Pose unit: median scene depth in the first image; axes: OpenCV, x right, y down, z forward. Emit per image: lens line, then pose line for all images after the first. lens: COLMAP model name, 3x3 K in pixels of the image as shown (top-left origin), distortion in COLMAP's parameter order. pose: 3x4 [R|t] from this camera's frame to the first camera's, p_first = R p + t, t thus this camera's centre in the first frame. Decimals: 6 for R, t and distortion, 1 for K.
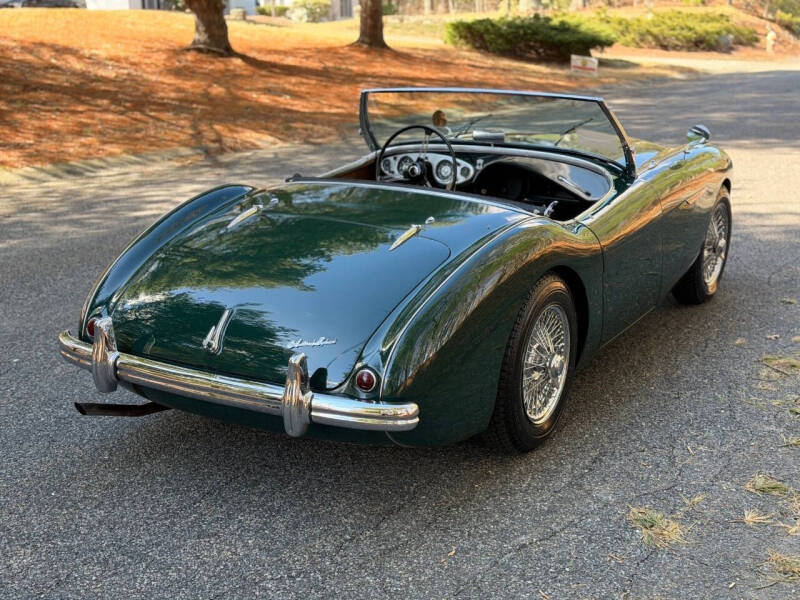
lens RADIAL K [[1090.8, 0, 401.2], [0, 1090.8, 295.3], [0, 0, 1]] dist [0.169353, -0.326714]
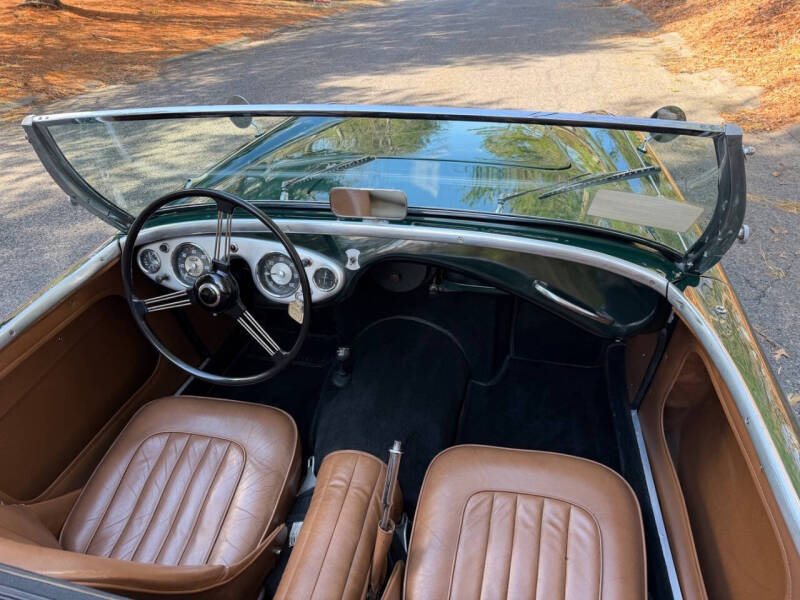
lens RADIAL K [[544.8, 0, 400.0], [0, 544.8, 300.0], [0, 0, 1]] dist [0.061376, -0.072154]
pose [[0.952306, -0.190133, 0.238669, 0.005561], [0.112781, 0.946076, 0.303678, -0.029957], [-0.283538, -0.262277, 0.922397, 0.135166]]
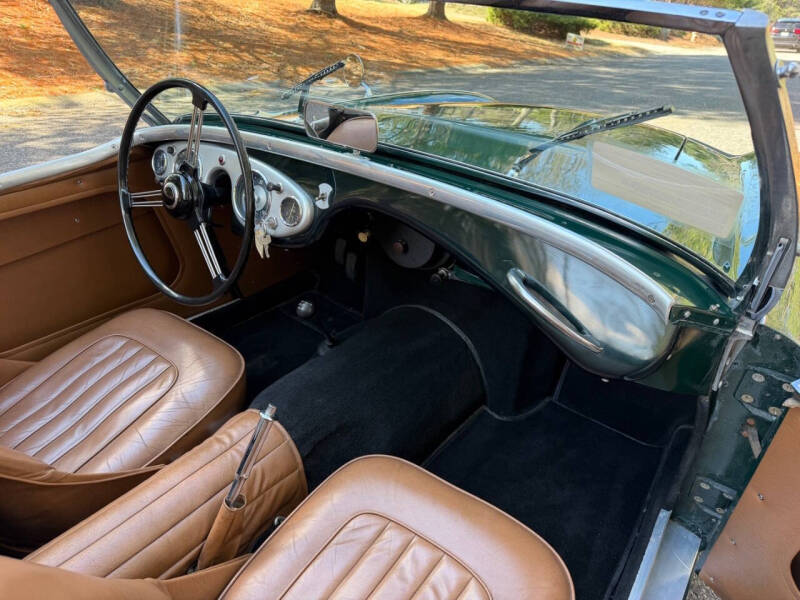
lens RADIAL K [[550.2, 0, 403.1], [0, 550.2, 304.2], [0, 0, 1]] dist [0.005712, -0.006057]
pose [[0.992264, 0.099305, -0.074503, 0.020849], [-0.078262, 0.966222, 0.245541, -0.023191], [0.096370, -0.237811, 0.966519, 0.139487]]
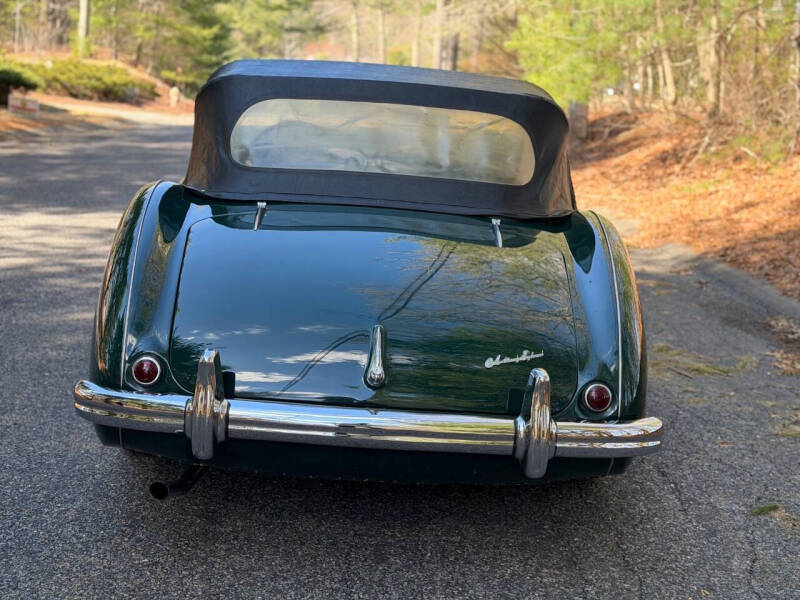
lens RADIAL K [[1090.8, 0, 401.2], [0, 1090.8, 295.3], [0, 0, 1]] dist [0.169353, -0.326714]
pose [[0.843850, -0.046819, 0.534533, -0.065798], [0.073633, 0.996866, -0.028929, 0.001598], [-0.531503, 0.063772, 0.844652, 0.043221]]
